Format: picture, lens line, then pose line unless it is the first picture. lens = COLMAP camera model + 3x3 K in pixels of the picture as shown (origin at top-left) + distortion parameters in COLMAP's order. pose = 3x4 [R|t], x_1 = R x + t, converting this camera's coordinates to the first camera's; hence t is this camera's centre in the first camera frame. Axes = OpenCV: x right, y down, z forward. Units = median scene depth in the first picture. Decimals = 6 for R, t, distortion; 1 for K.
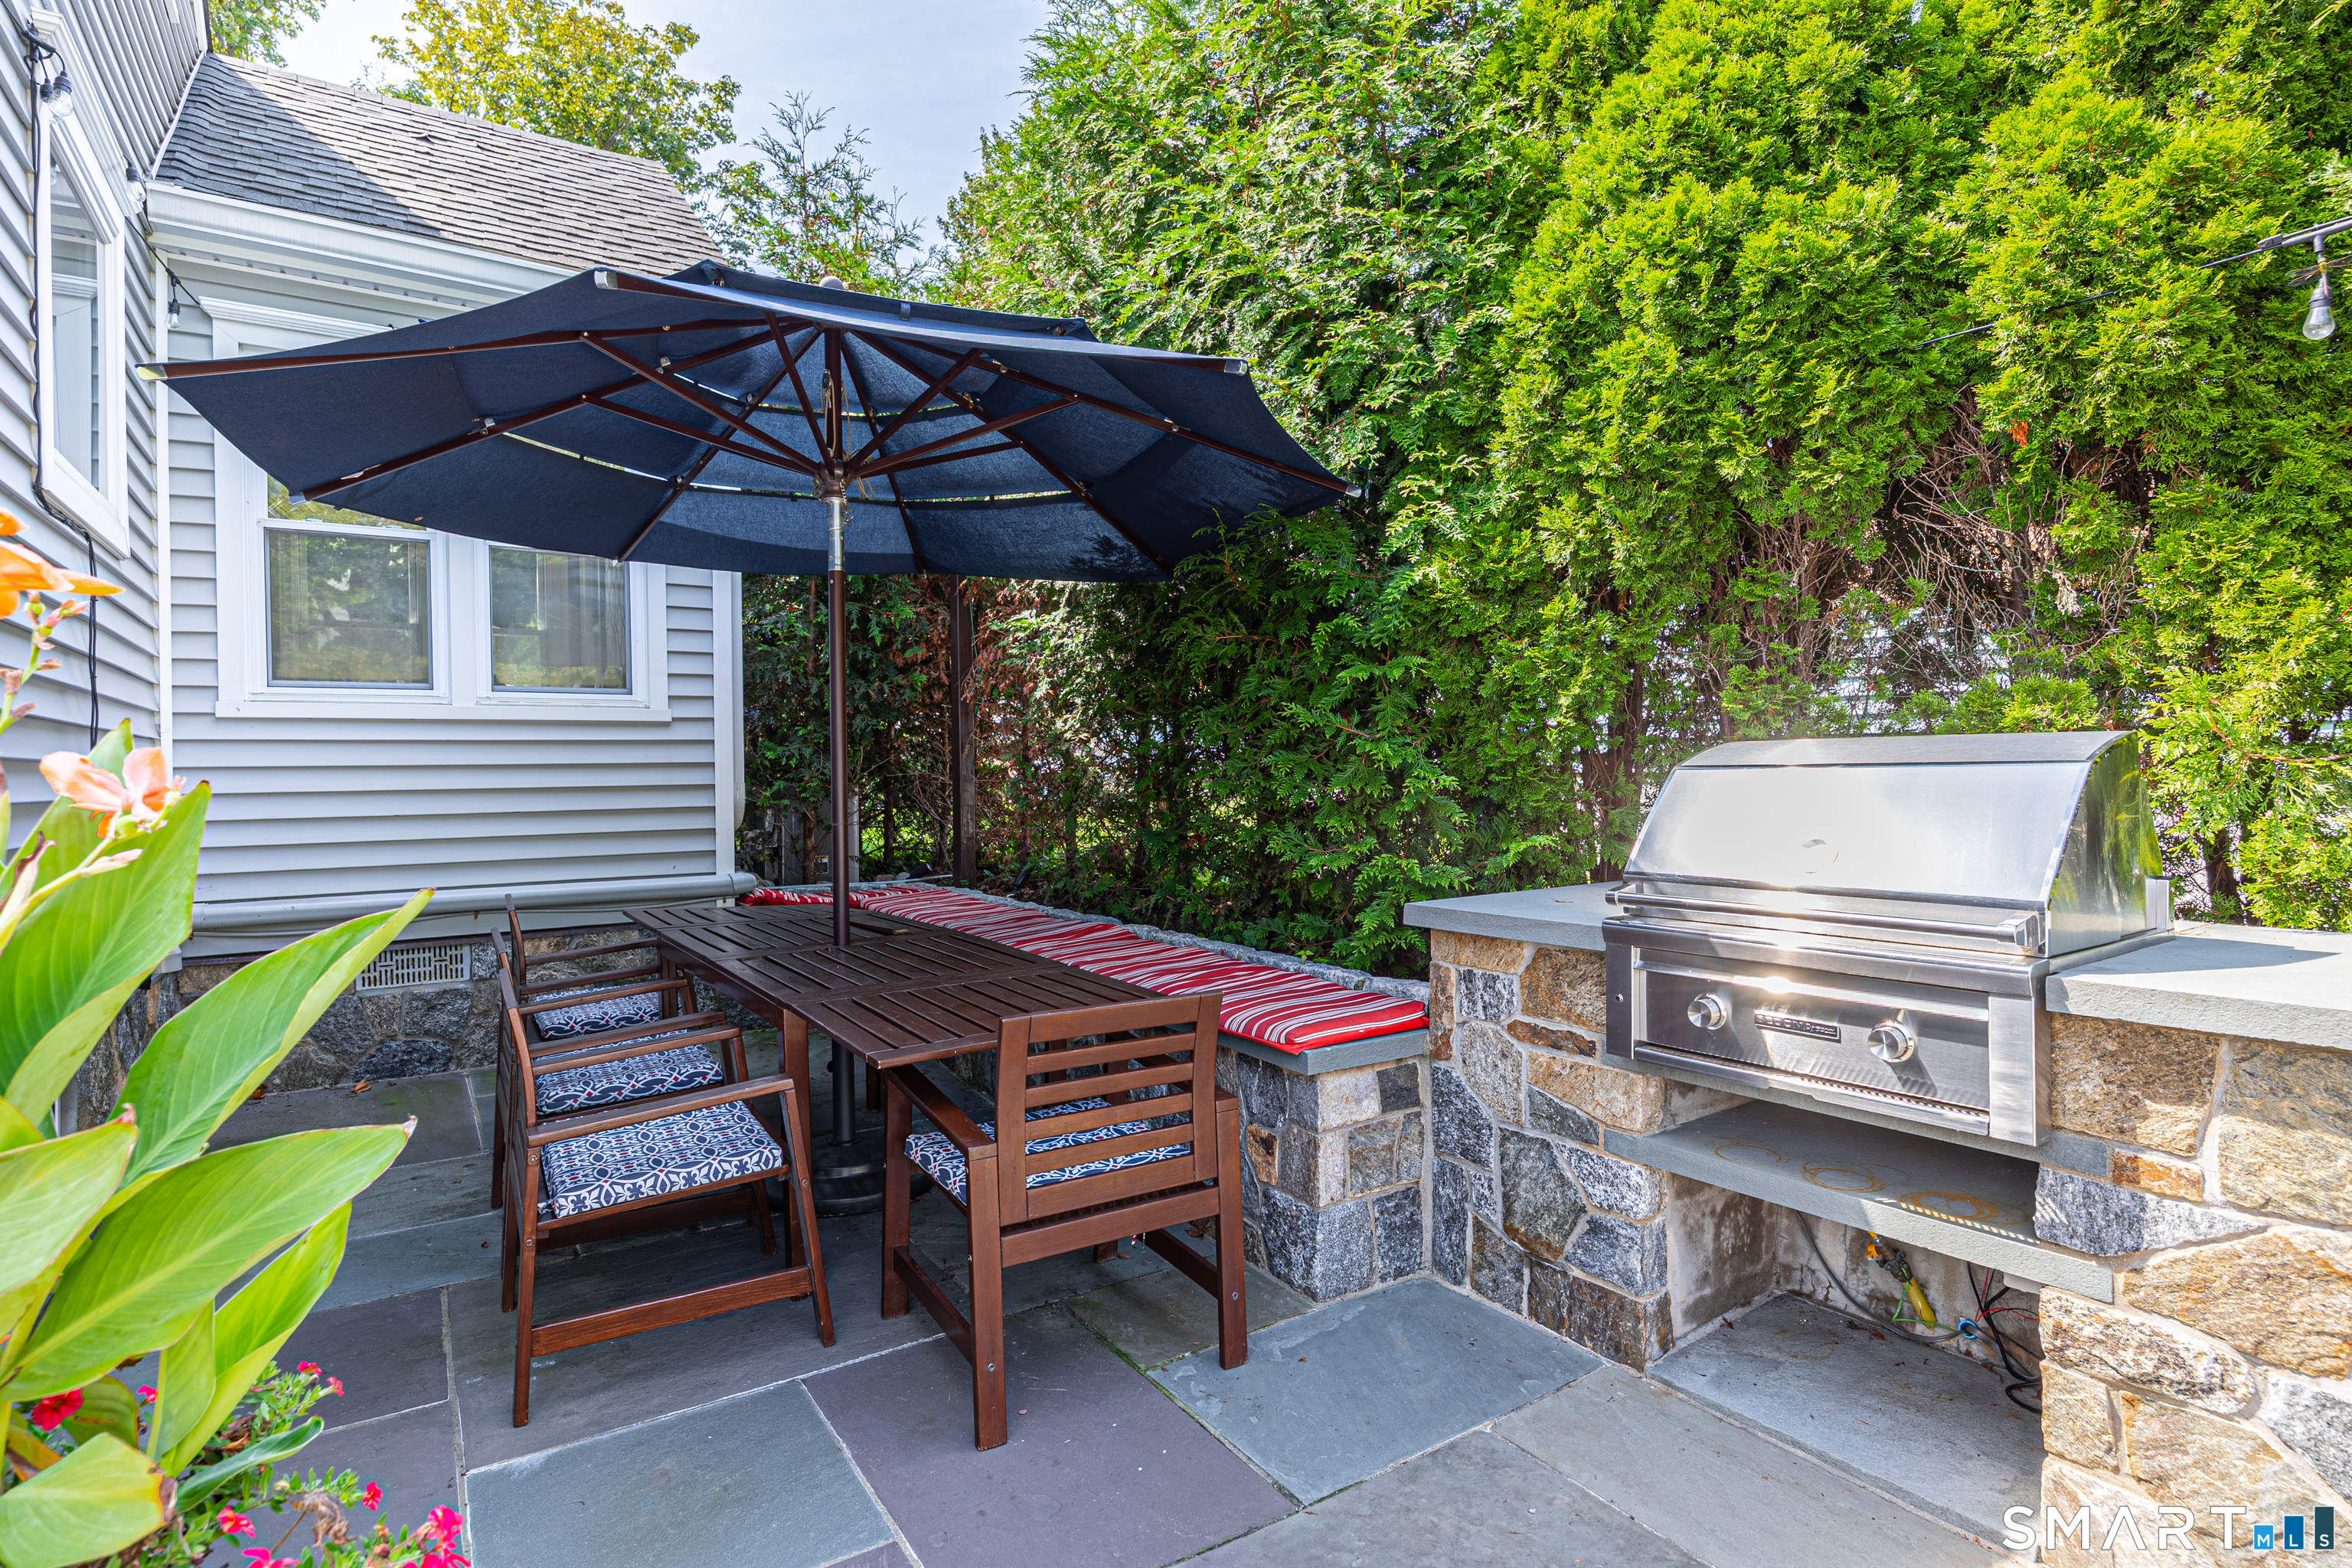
lens RADIAL K [[1187.6, 0, 1176.0], [0, 1187.6, 784.0], [0, 0, 1]] dist [-0.007646, -0.000092]
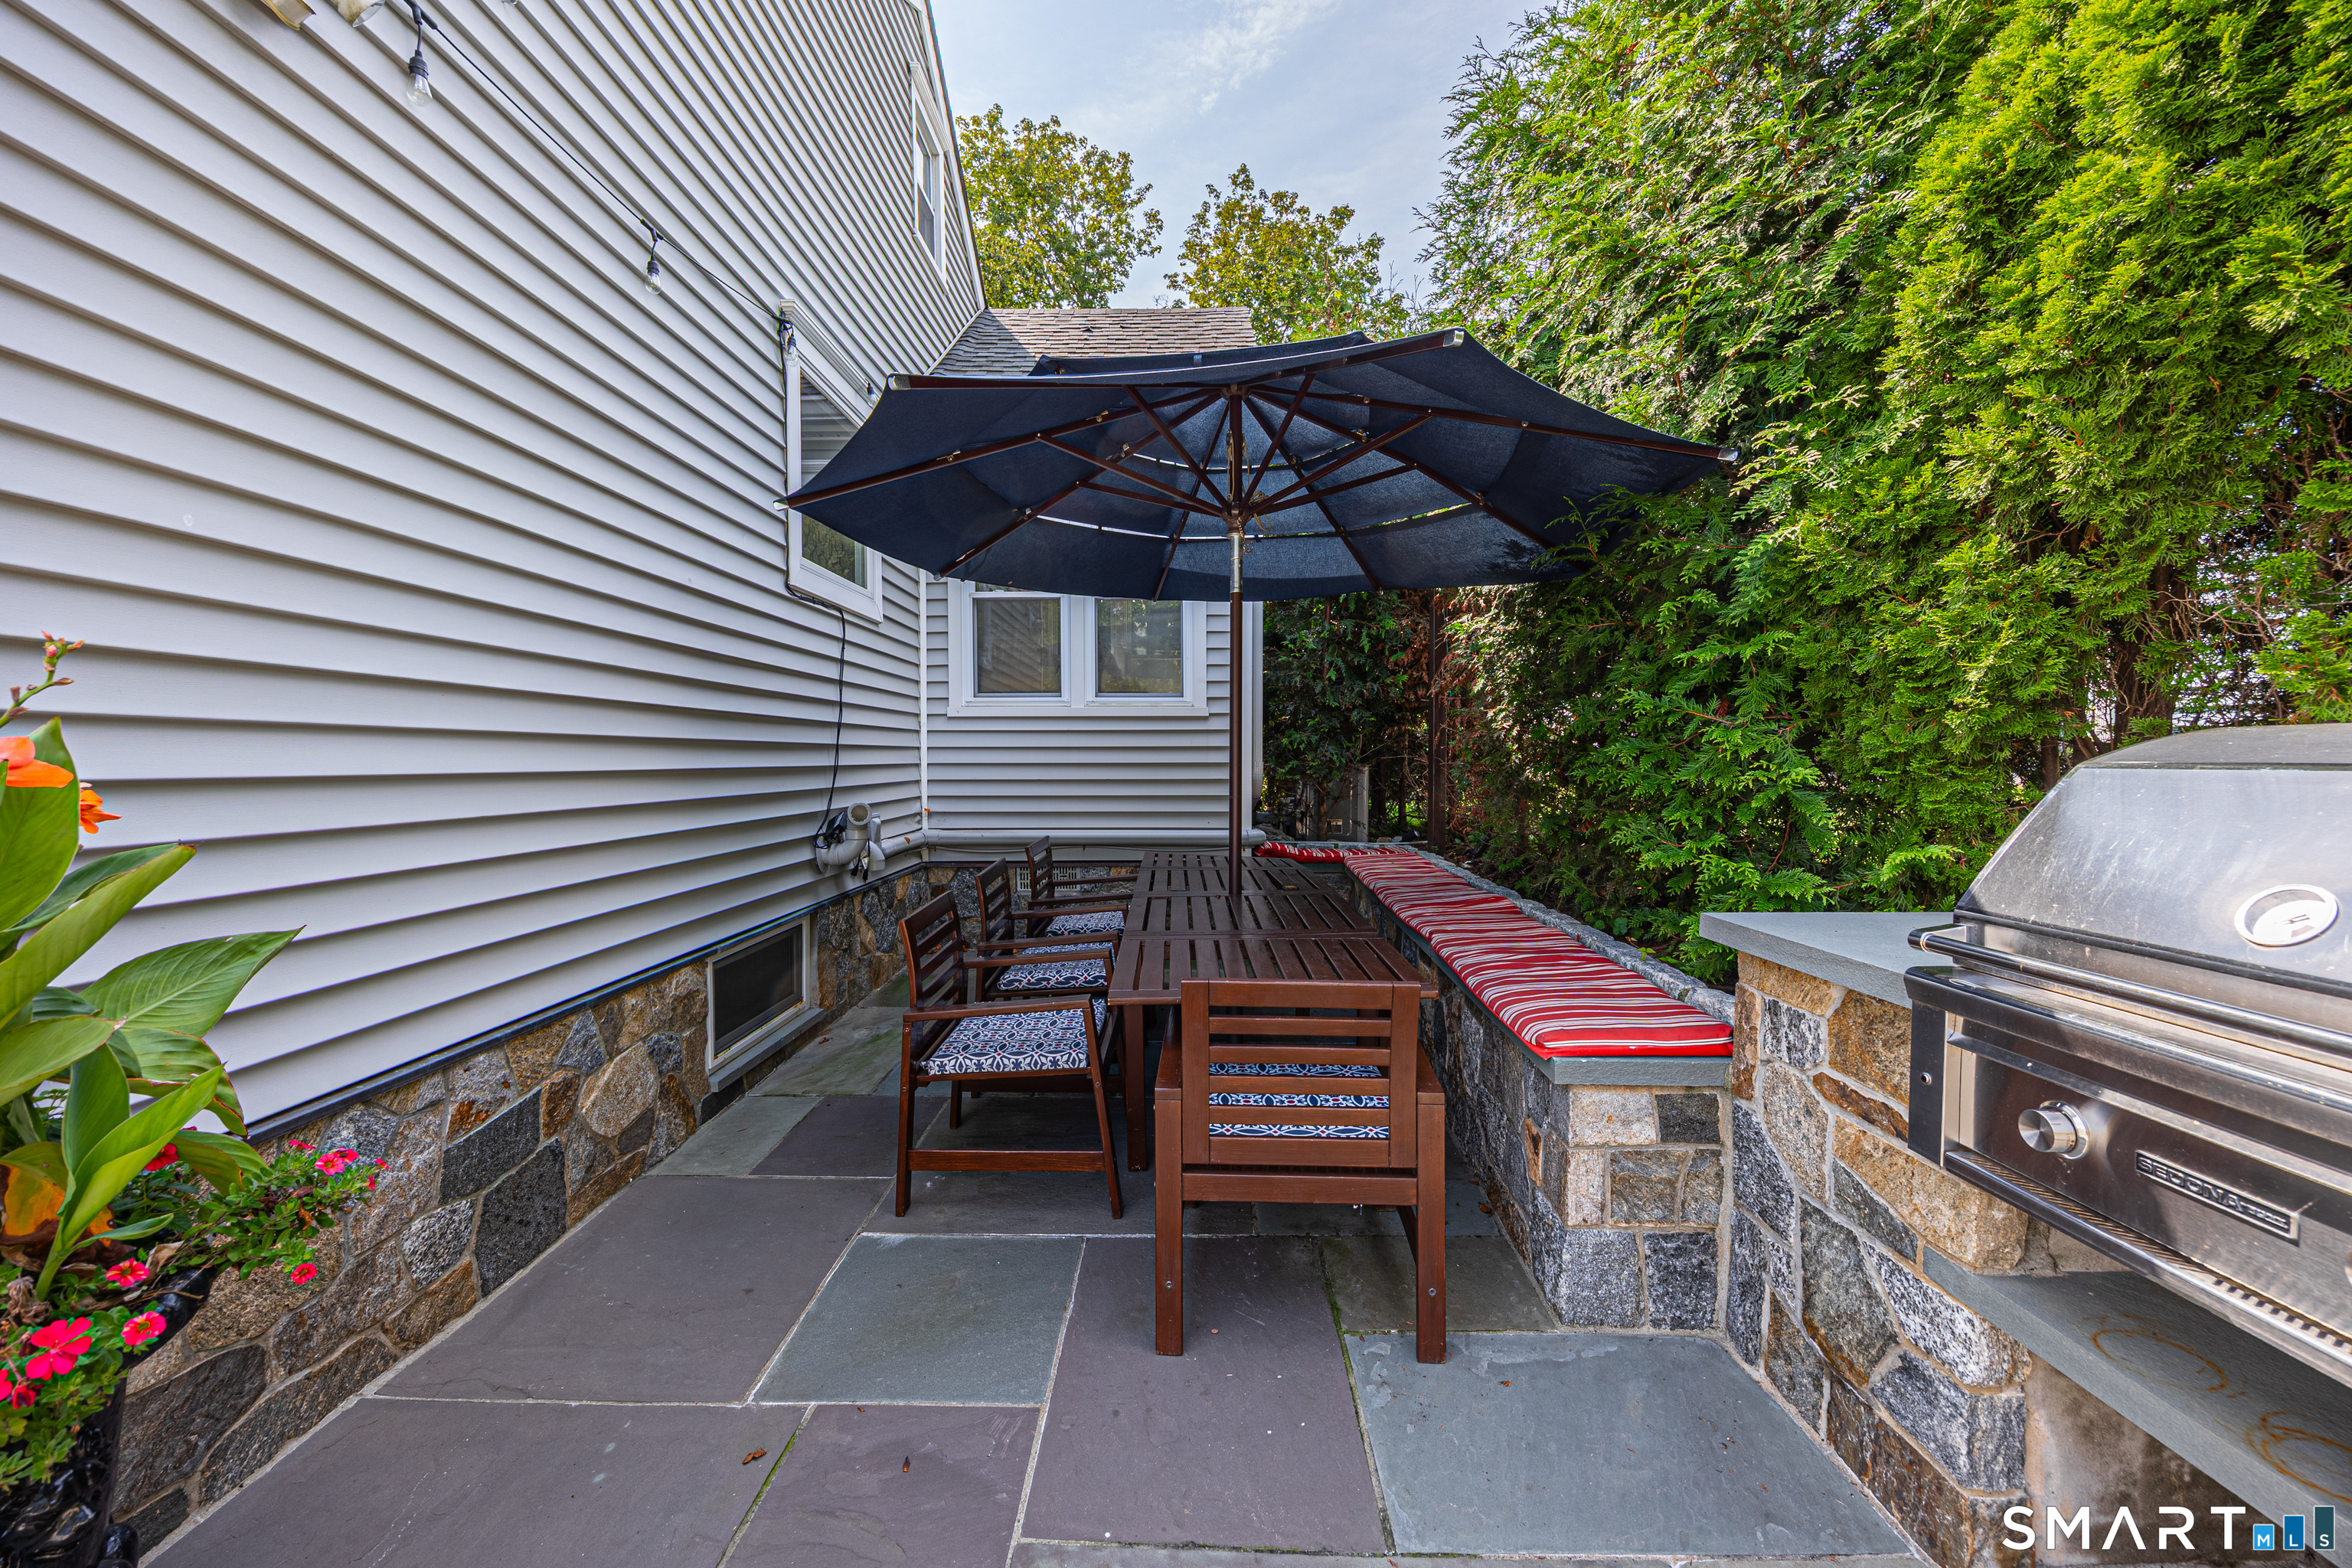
lens RADIAL K [[896.4, 0, 1182.6], [0, 896.4, 781.2], [0, 0, 1]] dist [-0.000331, -0.001171]
pose [[0.825529, 0.028914, -0.563619, 0.246708], [-0.017185, 0.999512, 0.026104, -0.007543], [0.564098, -0.011864, 0.825623, 0.235280]]
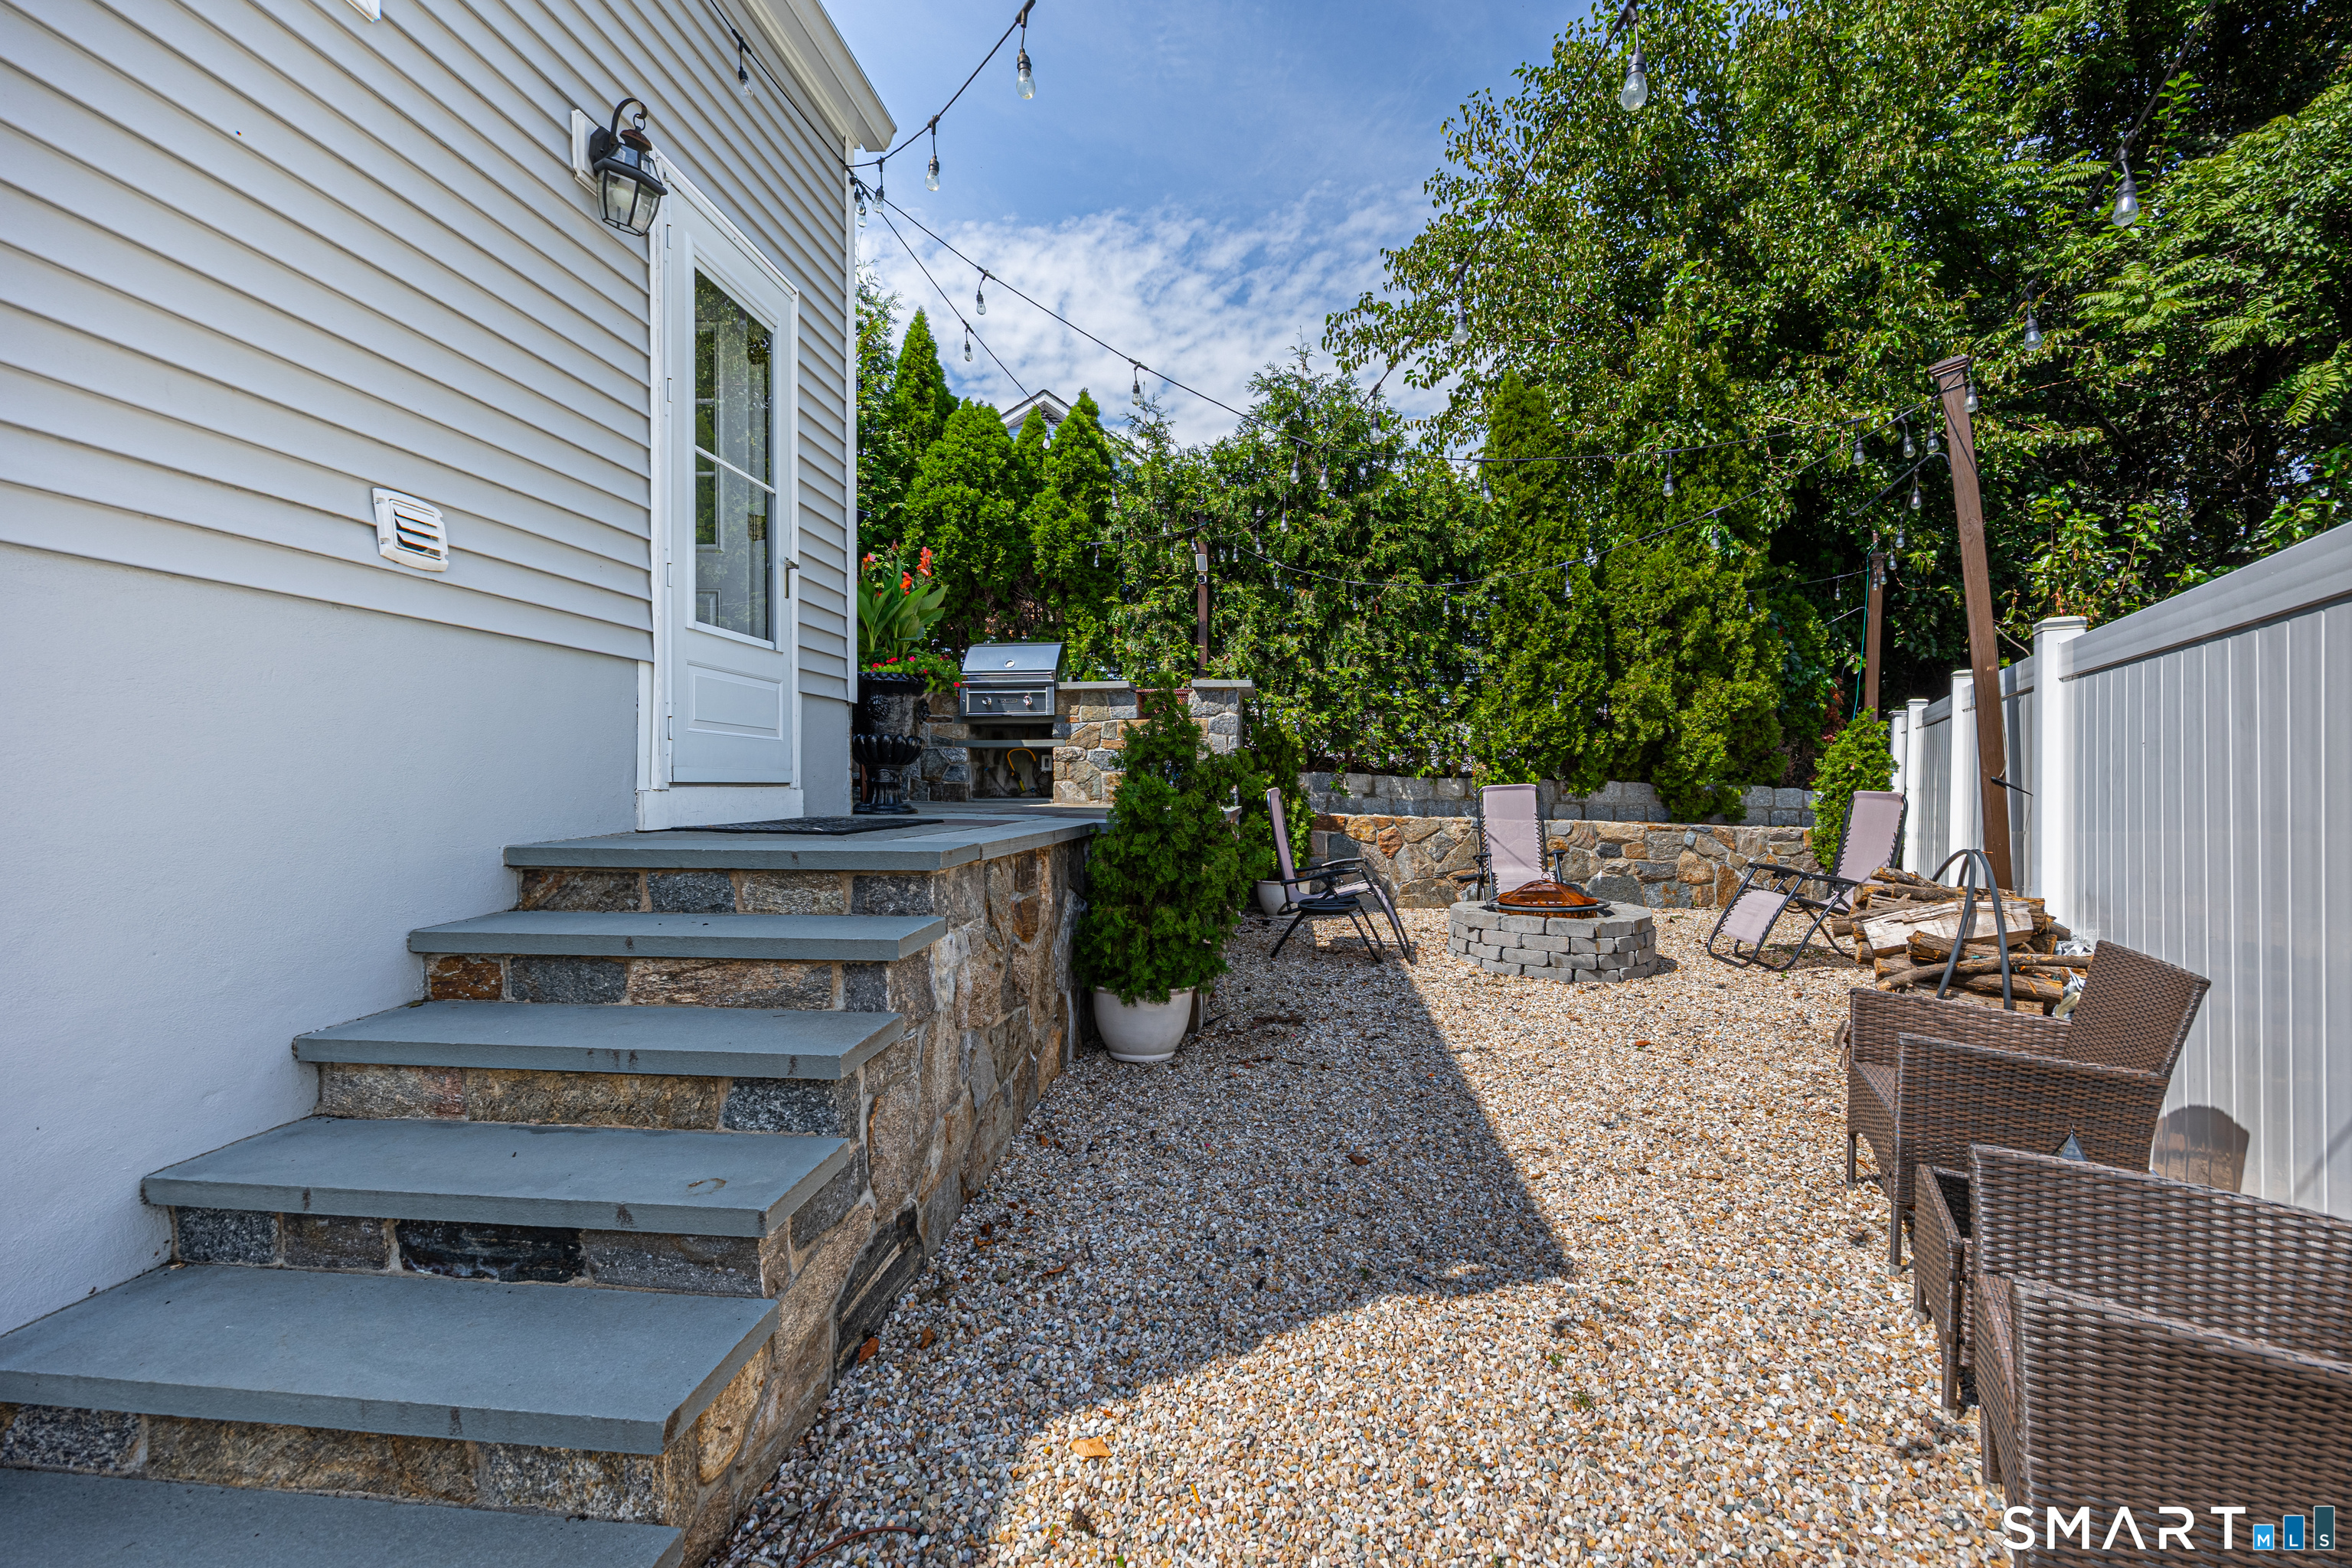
lens RADIAL K [[902.6, 0, 1179.0], [0, 902.6, 774.8], [0, 0, 1]] dist [-0.002302, -0.000354]
pose [[0.659746, 0.016473, 0.751308, -1.110136], [-0.000645, 0.999772, -0.021354, 0.389857], [-0.751489, 0.013604, 0.659606, -1.190286]]
